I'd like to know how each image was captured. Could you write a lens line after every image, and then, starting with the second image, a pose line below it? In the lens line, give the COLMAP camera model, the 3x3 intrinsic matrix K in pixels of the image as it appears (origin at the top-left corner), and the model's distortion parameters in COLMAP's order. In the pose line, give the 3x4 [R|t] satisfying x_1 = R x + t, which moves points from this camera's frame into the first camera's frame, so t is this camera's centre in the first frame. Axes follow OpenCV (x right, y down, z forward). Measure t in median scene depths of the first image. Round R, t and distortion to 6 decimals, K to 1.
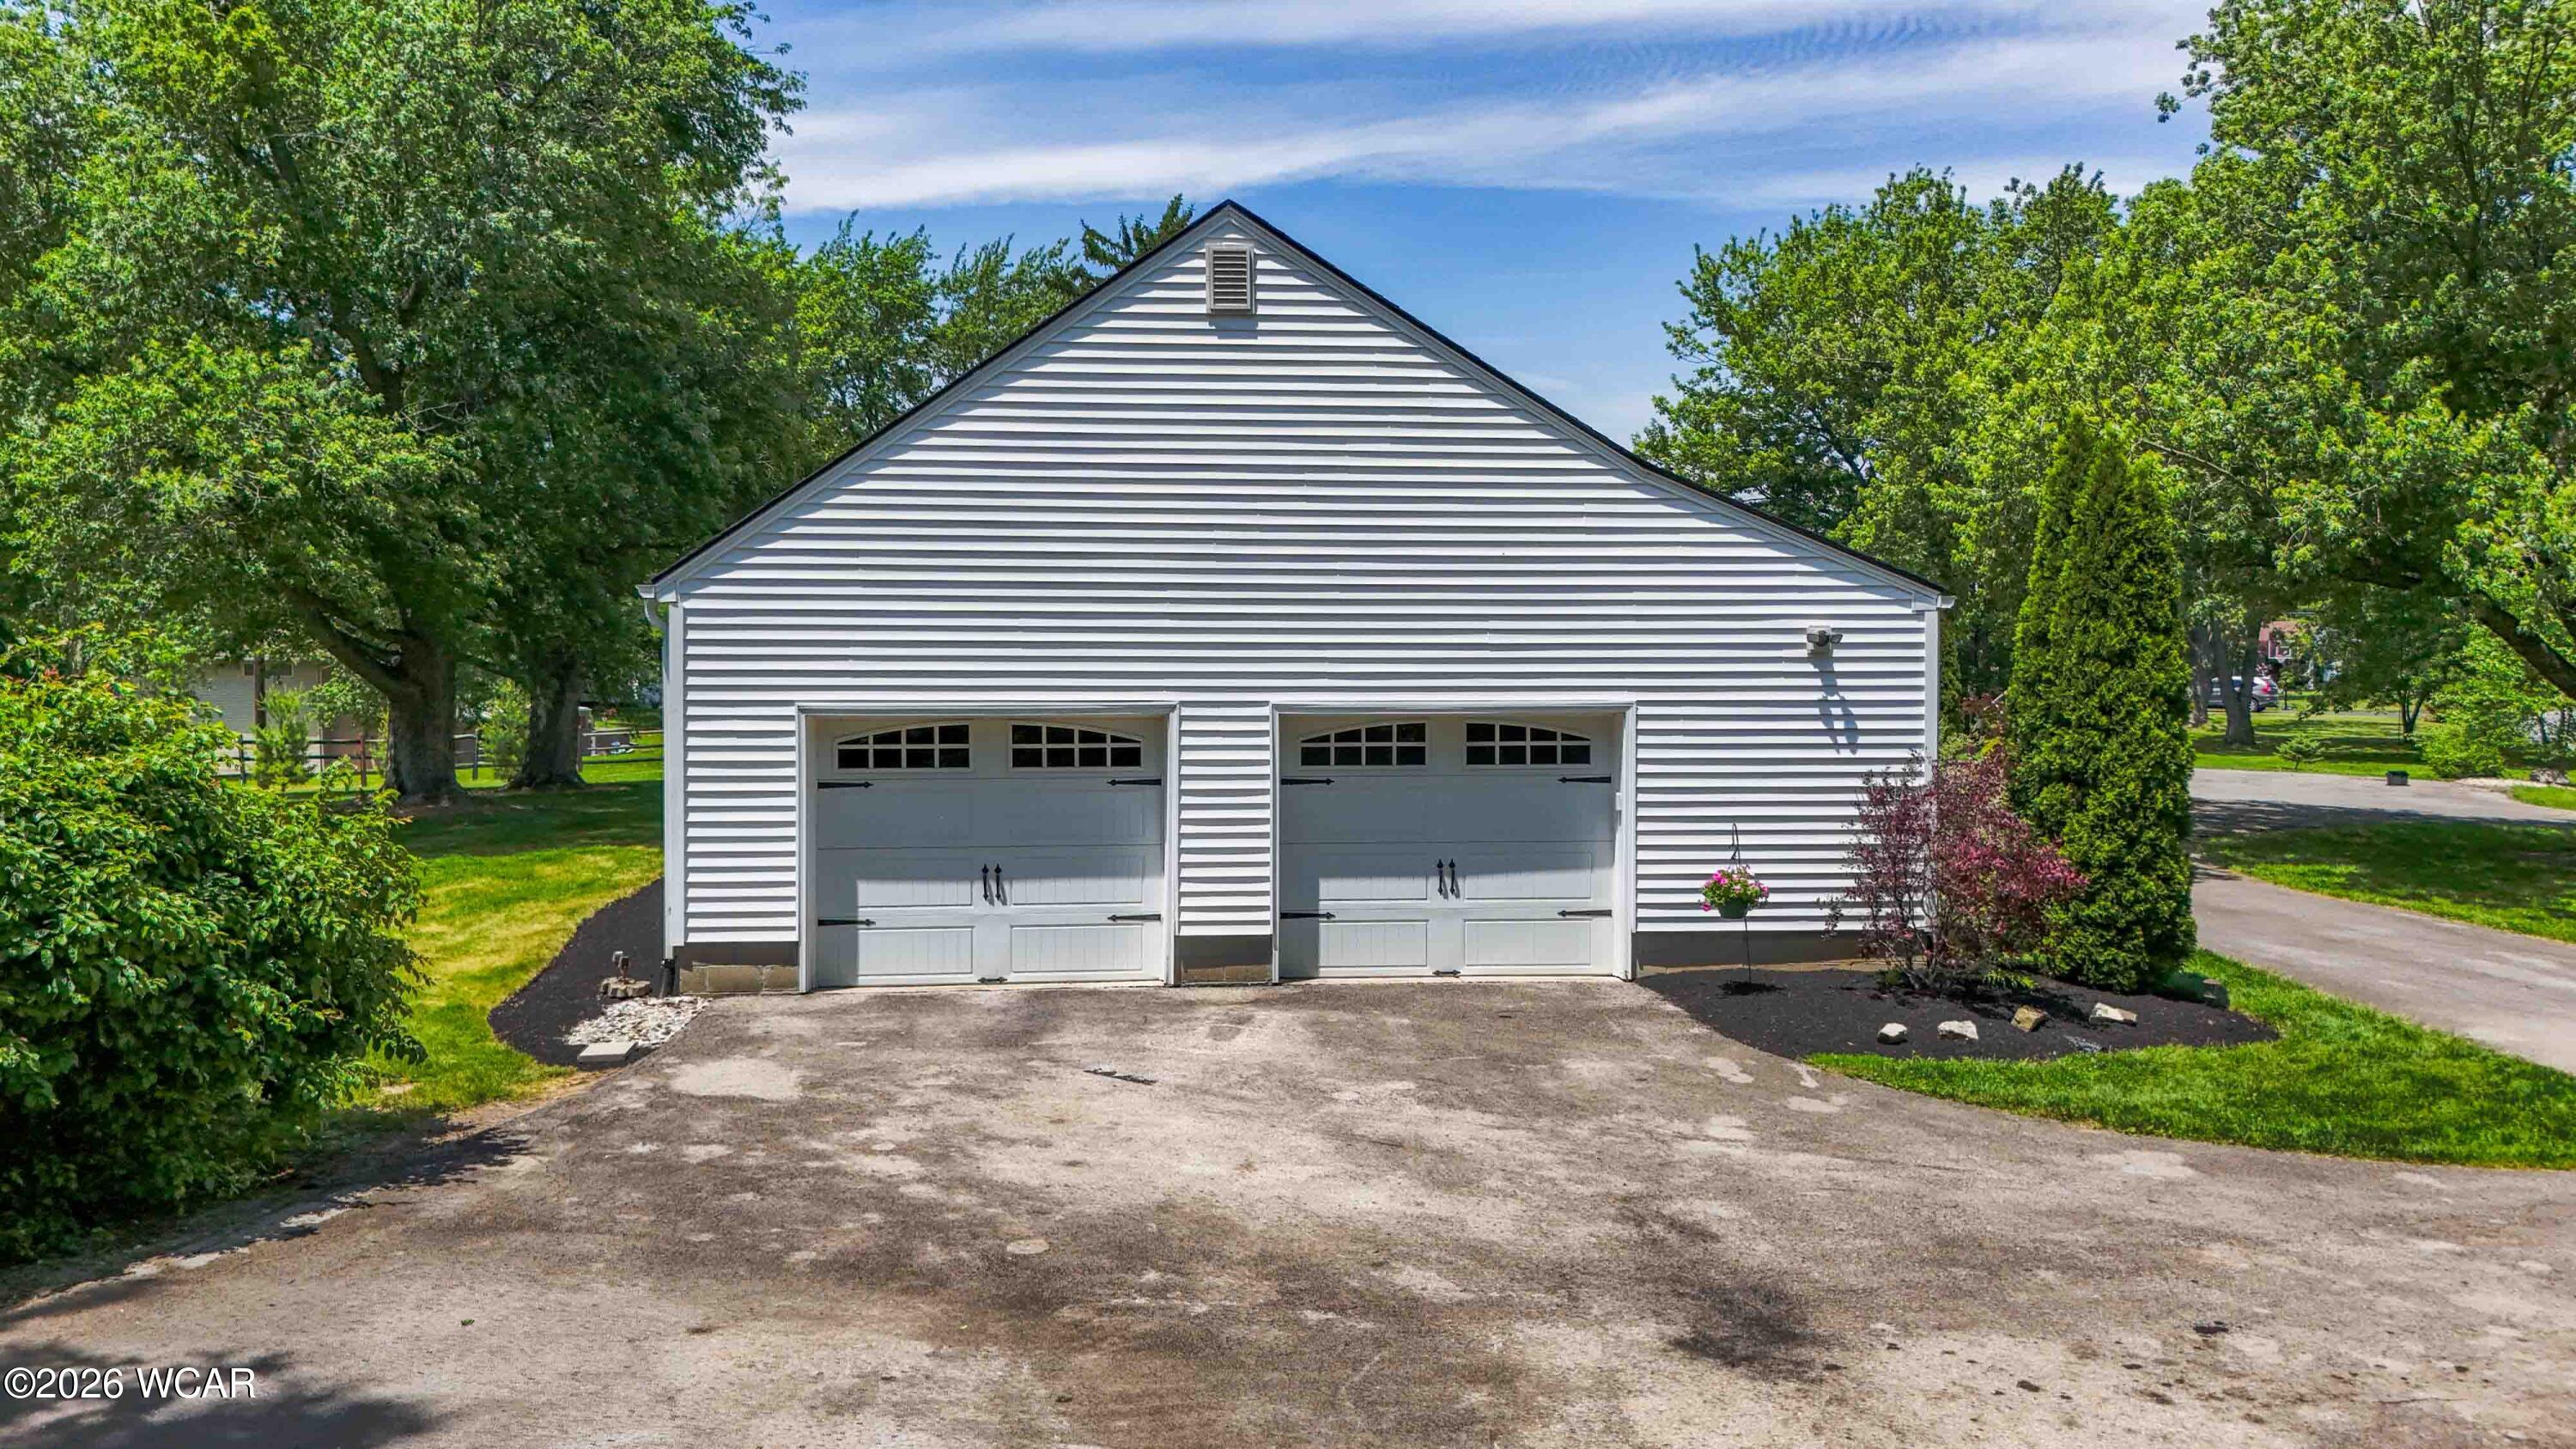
lens RADIAL K [[1861.8, 0, 1290.3], [0, 1861.8, 741.8], [0, 0, 1]] dist [0.088277, -0.149089]
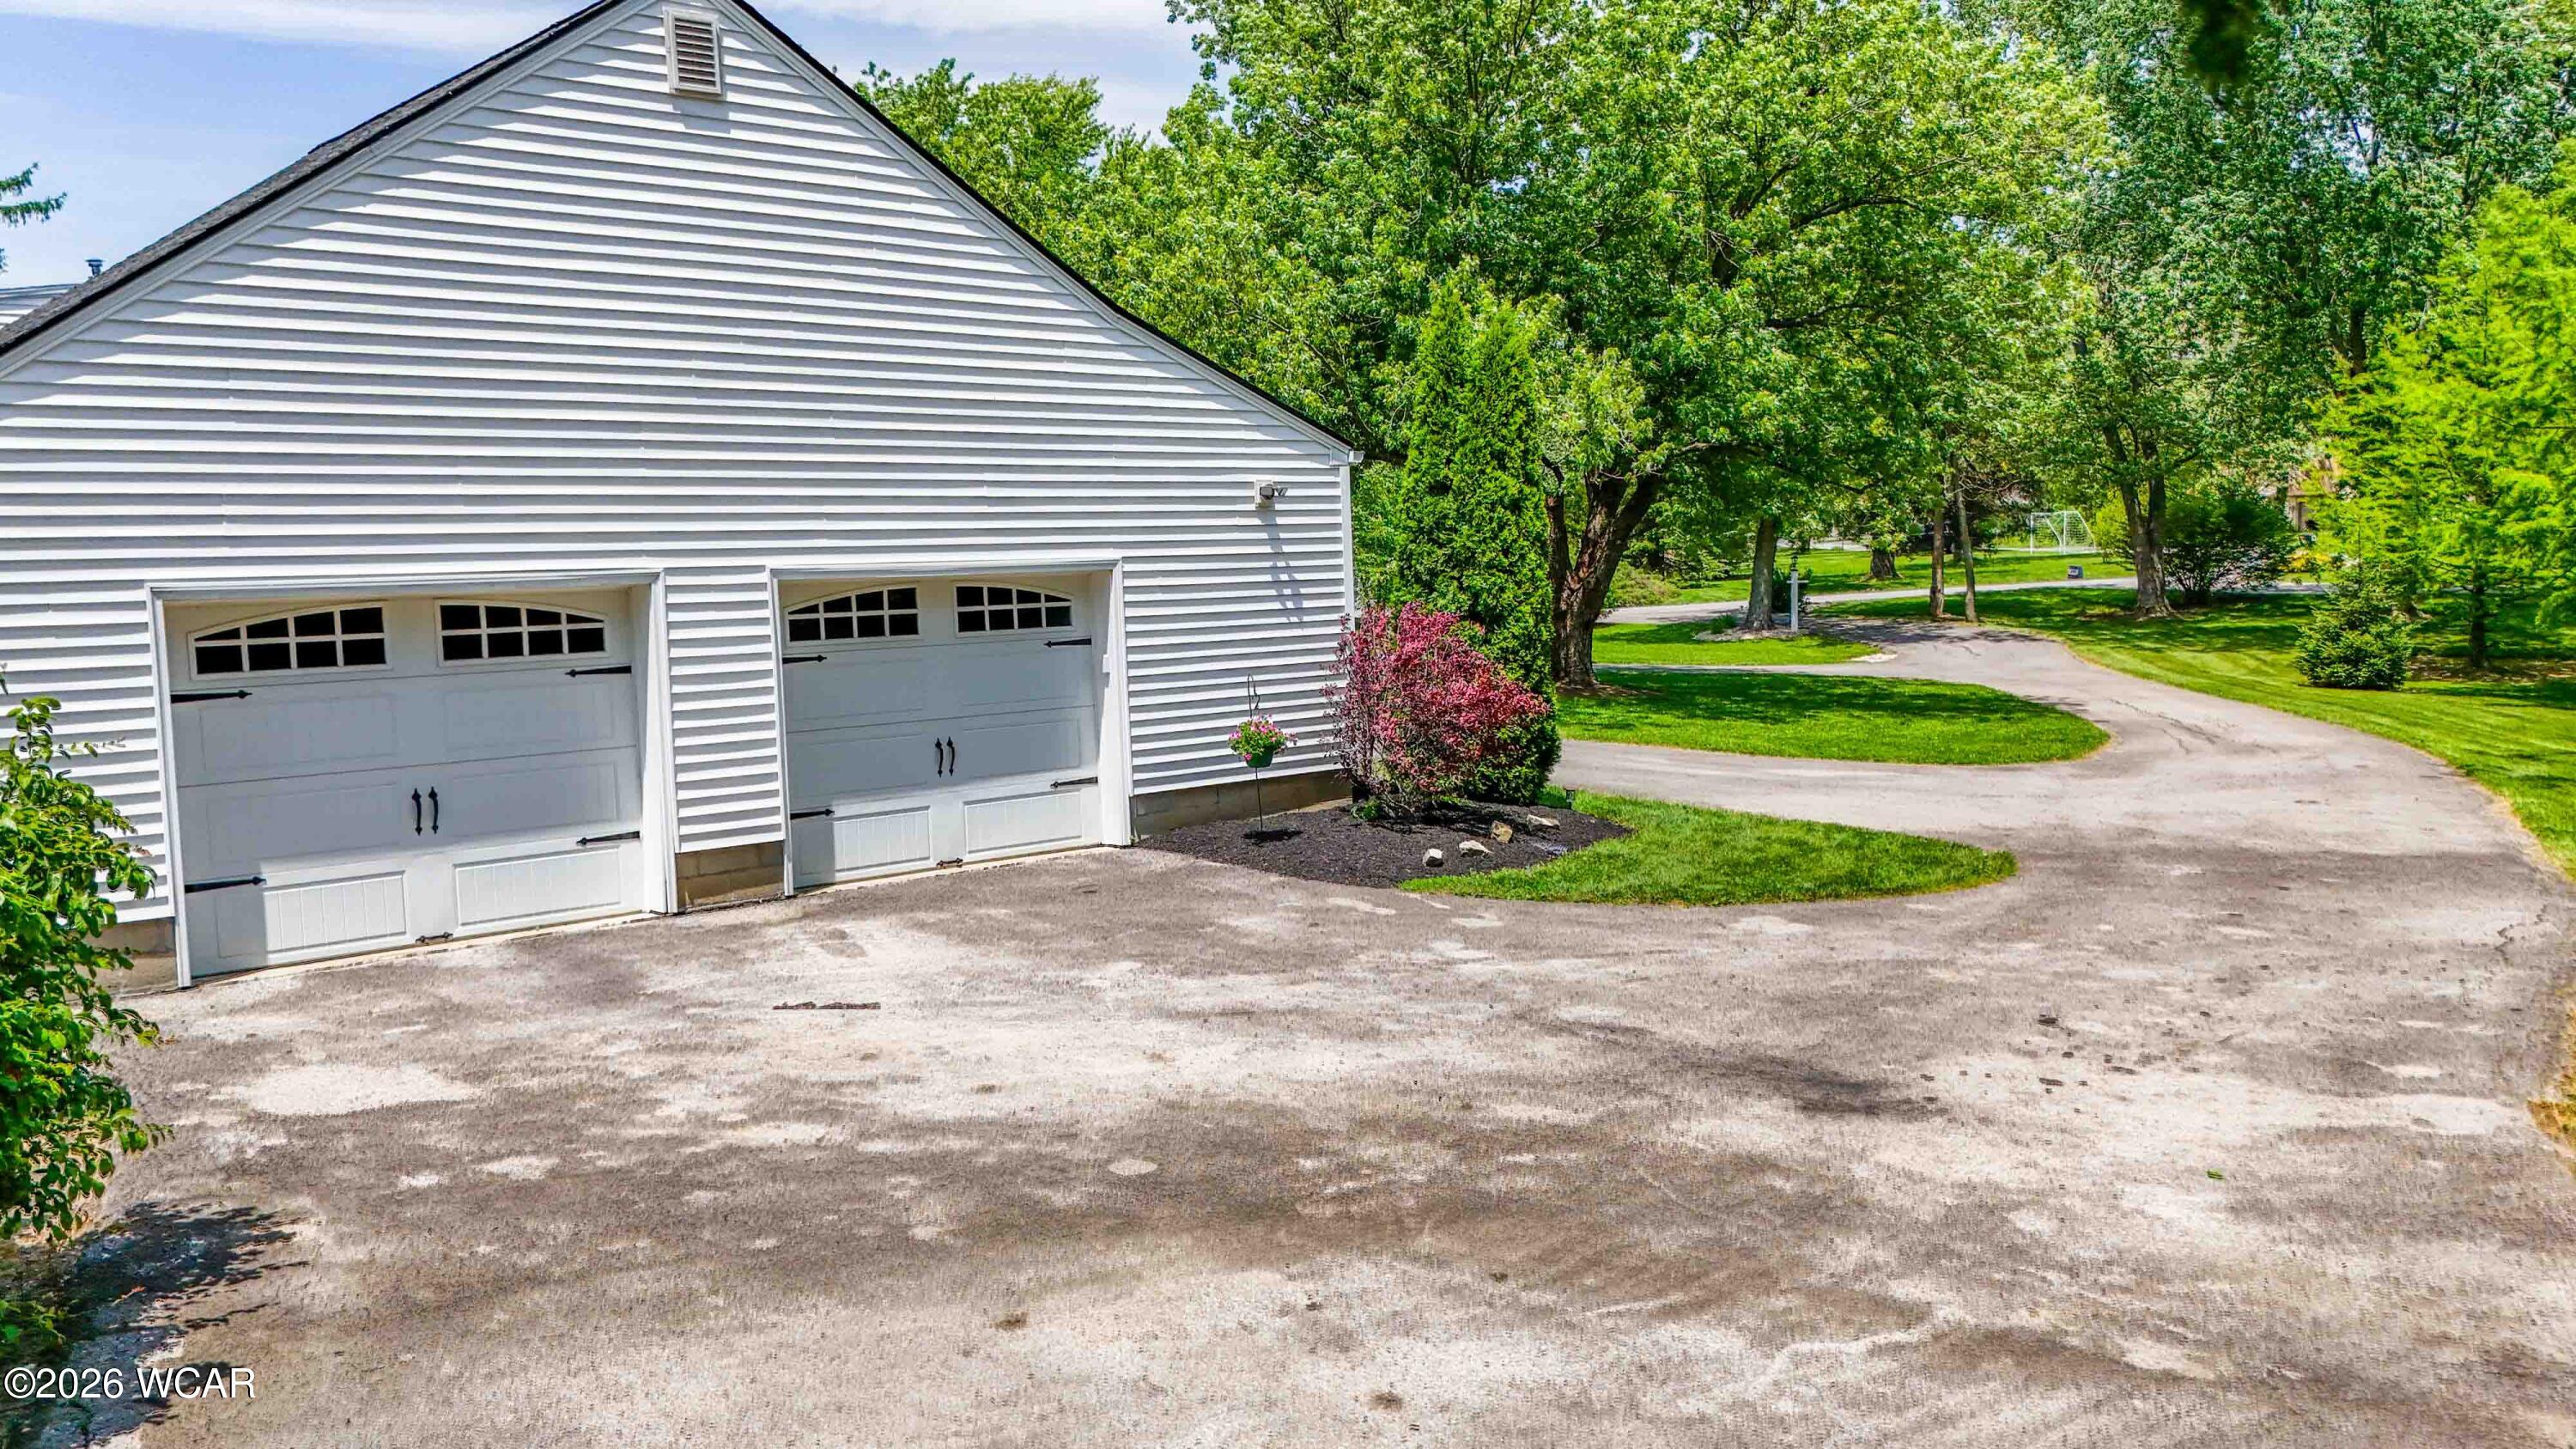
lens RADIAL K [[1943.6, 0, 1292.6], [0, 1943.6, 679.7], [0, 0, 1]] dist [0.103563, -0.173747]
pose [[0.814415, -0.061856, 0.576977, -0.543236], [0.054474, 0.998061, 0.030109, 0.026424], [-0.577720, 0.006909, 0.816206, 0.225686]]
